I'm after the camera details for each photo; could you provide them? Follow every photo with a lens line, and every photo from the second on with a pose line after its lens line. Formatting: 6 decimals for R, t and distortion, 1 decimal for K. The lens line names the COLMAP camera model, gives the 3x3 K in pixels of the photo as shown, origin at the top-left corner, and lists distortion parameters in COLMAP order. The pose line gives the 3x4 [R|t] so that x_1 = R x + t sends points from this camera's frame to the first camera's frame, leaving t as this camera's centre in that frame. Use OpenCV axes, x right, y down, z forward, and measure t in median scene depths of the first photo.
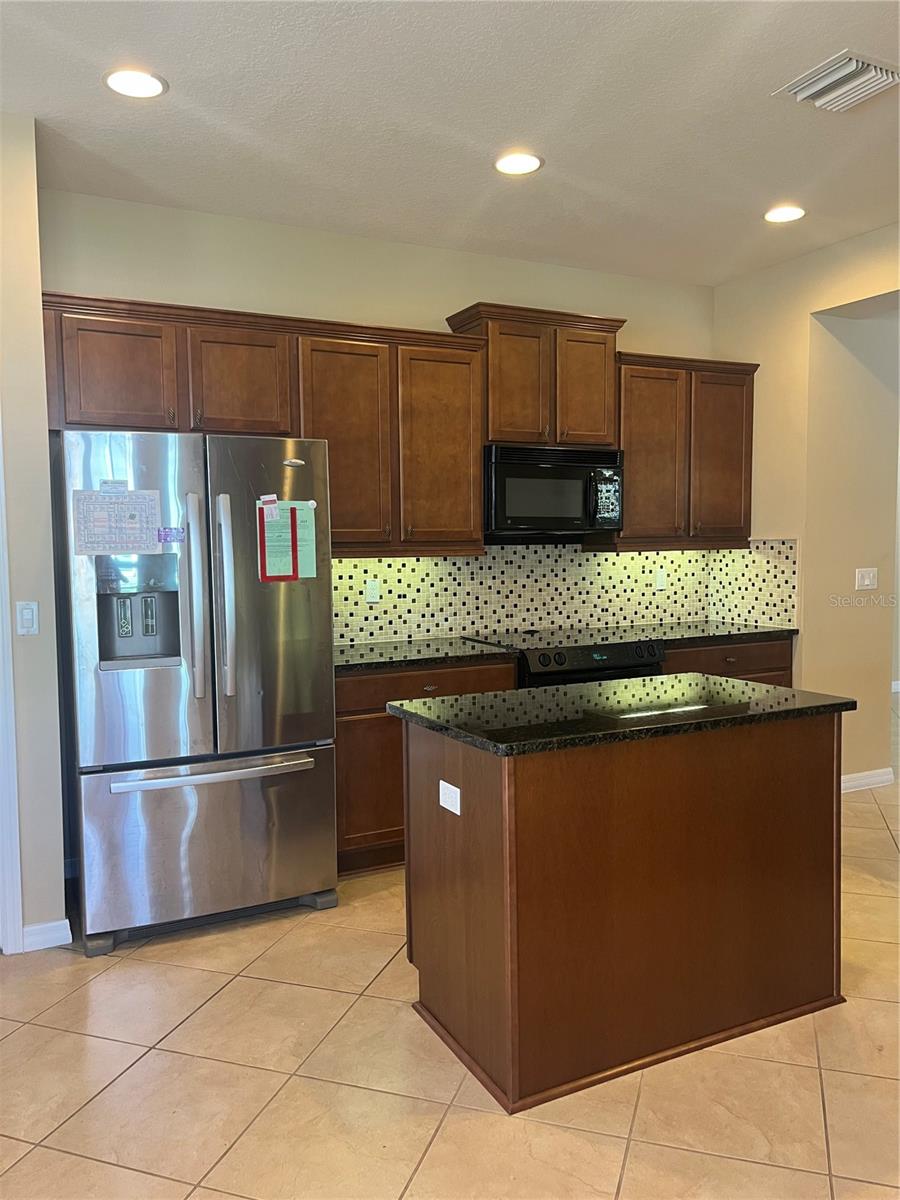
lens RADIAL K [[914.4, 0, 450.0], [0, 914.4, 600.0], [0, 0, 1]] dist [0.090992, -0.153310]
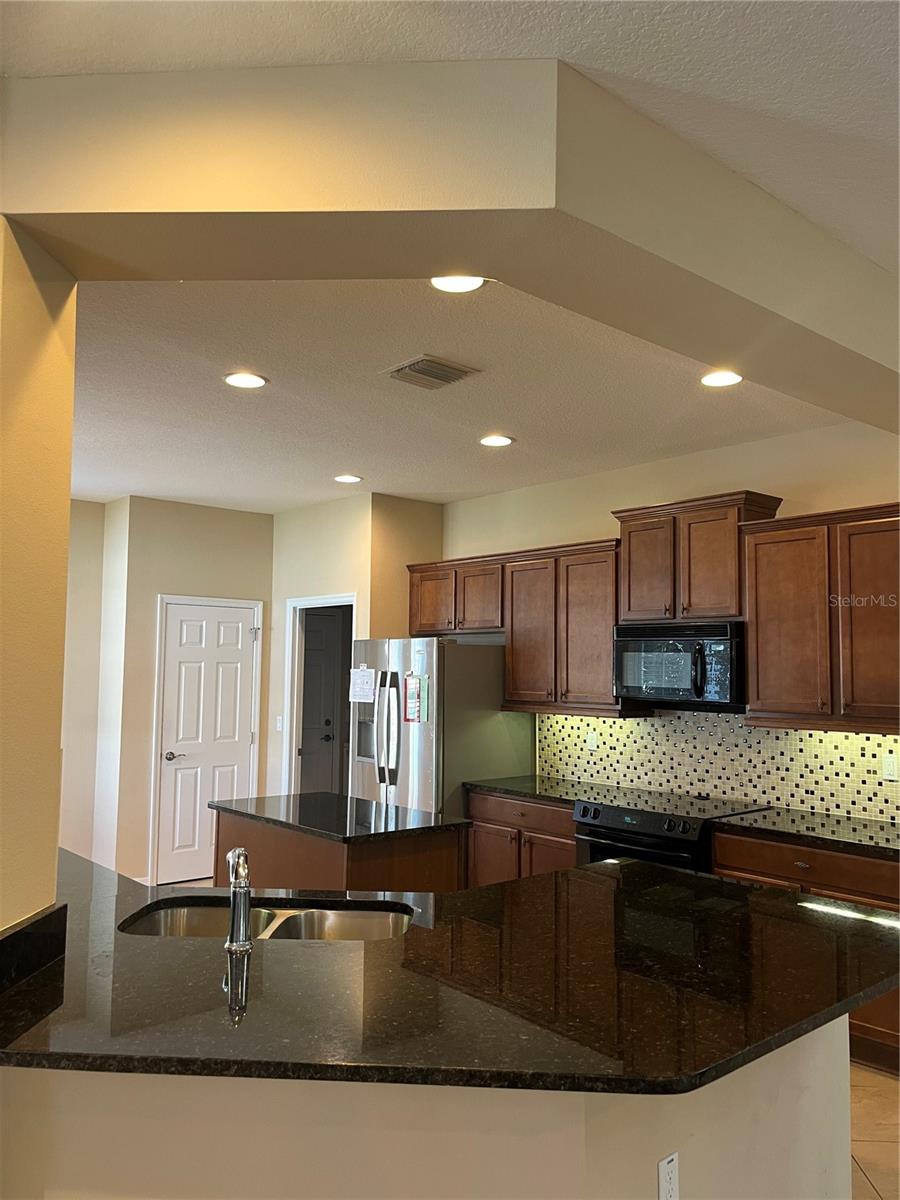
lens RADIAL K [[914.4, 0, 450.0], [0, 914.4, 600.0], [0, 0, 1]] dist [0.090992, -0.153310]
pose [[0.243947, -0.059780, -0.967944, 1.005508], [-0.079569, 0.993499, -0.081412, -0.076843], [0.966519, 0.096879, 0.237604, 0.443782]]
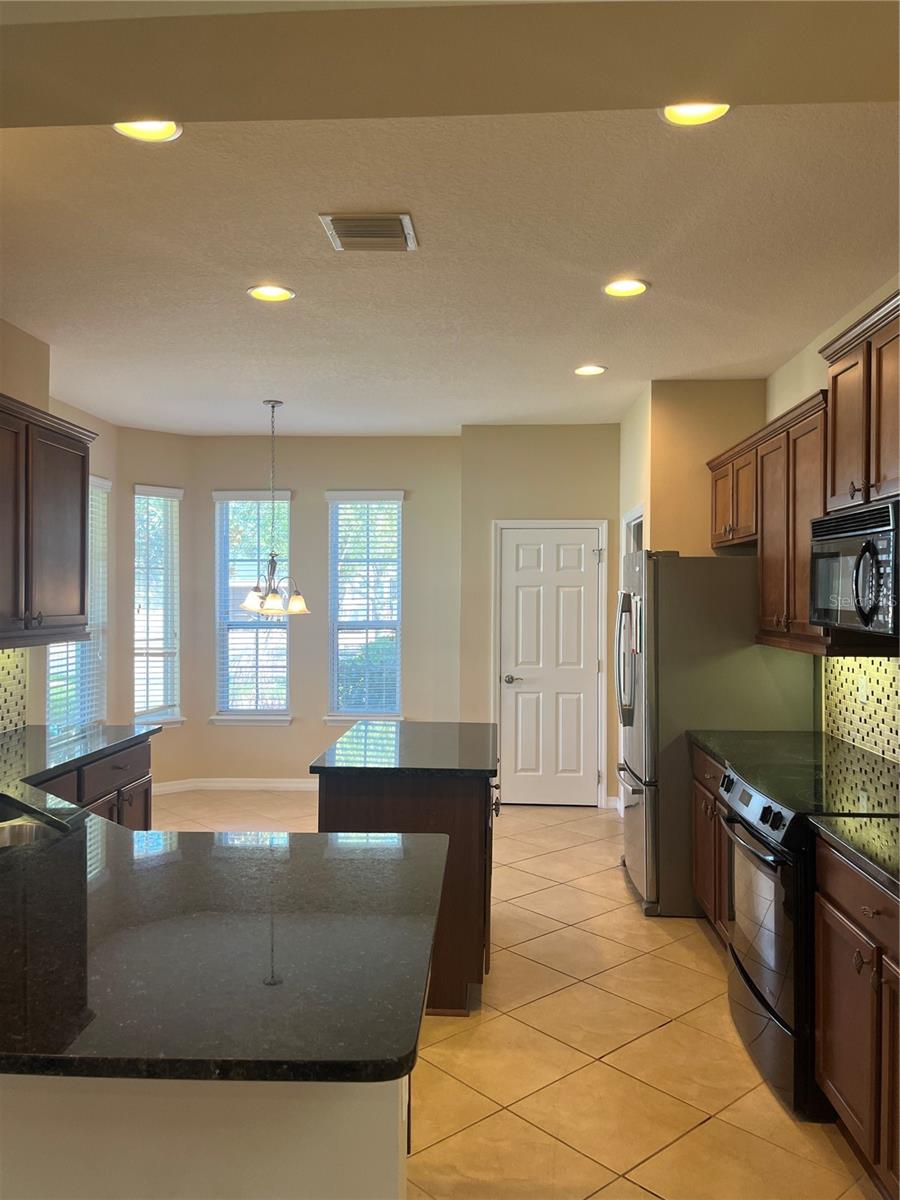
lens RADIAL K [[914.4, 0, 450.0], [0, 914.4, 600.0], [0, 0, 1]] dist [0.090992, -0.153310]
pose [[-0.498987, 0.015122, -0.866477, 0.797169], [-0.053529, 0.997401, 0.048234, -0.105850], [0.864954, 0.070450, -0.496881, 0.990768]]
